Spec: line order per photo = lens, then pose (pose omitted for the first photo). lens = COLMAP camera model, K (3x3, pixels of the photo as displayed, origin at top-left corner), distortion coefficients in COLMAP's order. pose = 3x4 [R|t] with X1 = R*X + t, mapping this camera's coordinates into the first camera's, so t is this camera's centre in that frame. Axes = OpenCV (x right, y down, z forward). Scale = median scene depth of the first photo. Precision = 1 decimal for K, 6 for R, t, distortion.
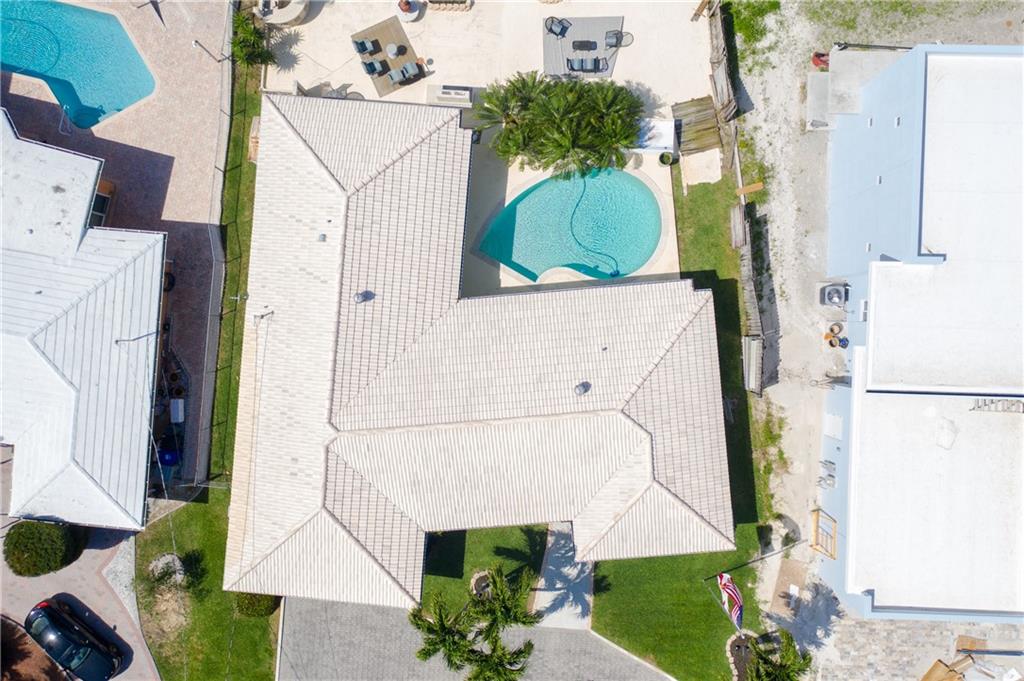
lens RADIAL K [[813.9, 0, 512.0], [0, 813.9, 340.5], [0, 0, 1]] dist [0.004415, 0.005685]
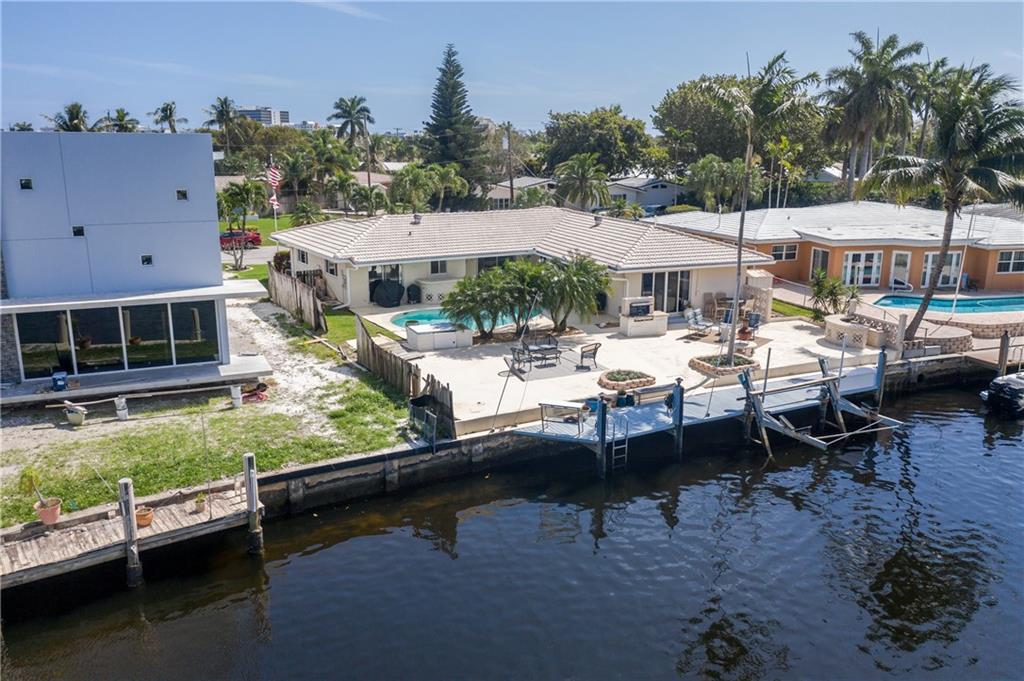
lens RADIAL K [[813.8, 0, 512.0], [0, 813.8, 340.5], [0, 0, 1]] dist [-0.008653, 0.000177]
pose [[-0.894810, 0.136149, -0.425180, 0.476656], [-0.445608, -0.214031, 0.869266, -1.069872], [0.027348, 0.967292, 0.252186, 0.774509]]
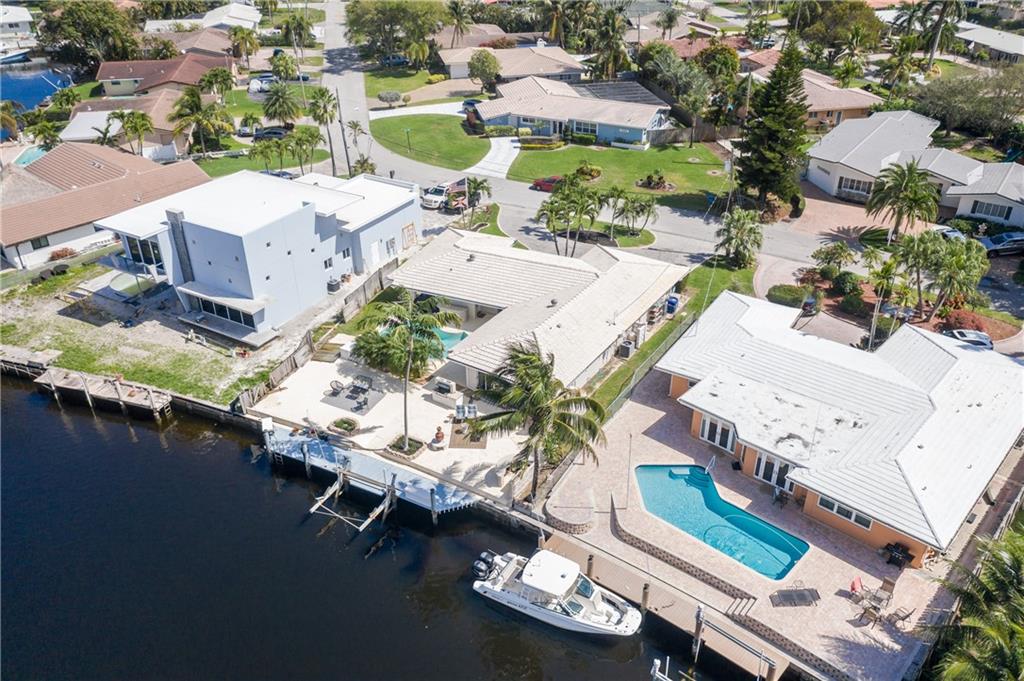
lens RADIAL K [[813.9, 0, 512.0], [0, 813.9, 340.5], [0, 0, 1]] dist [0.004415, 0.005685]
pose [[-0.876886, -0.207313, 0.433696, -0.799235], [0.478850, -0.455759, 0.750324, -1.306011], [0.042109, 0.865624, 0.498921, 0.180192]]
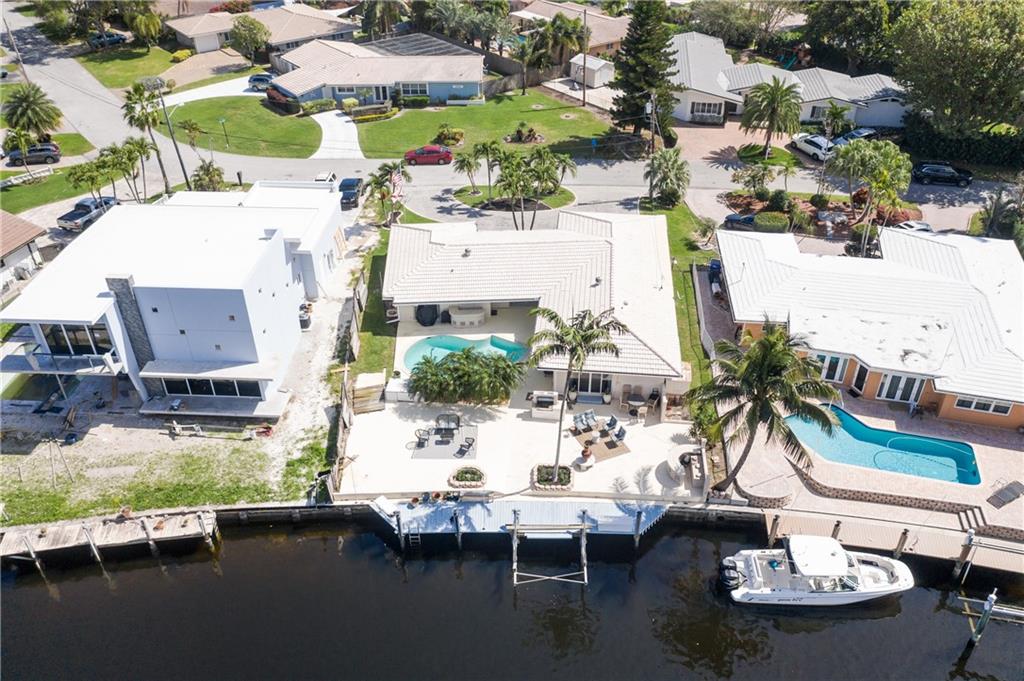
lens RADIAL K [[813.9, 0, 512.0], [0, 813.9, 340.5], [0, 0, 1]] dist [0.004415, 0.005685]
pose [[-0.998829, 0.018865, 0.044551, -0.076860], [0.025856, -0.570159, 0.821127, -1.328871], [0.040892, 0.821317, 0.569004, 0.149453]]
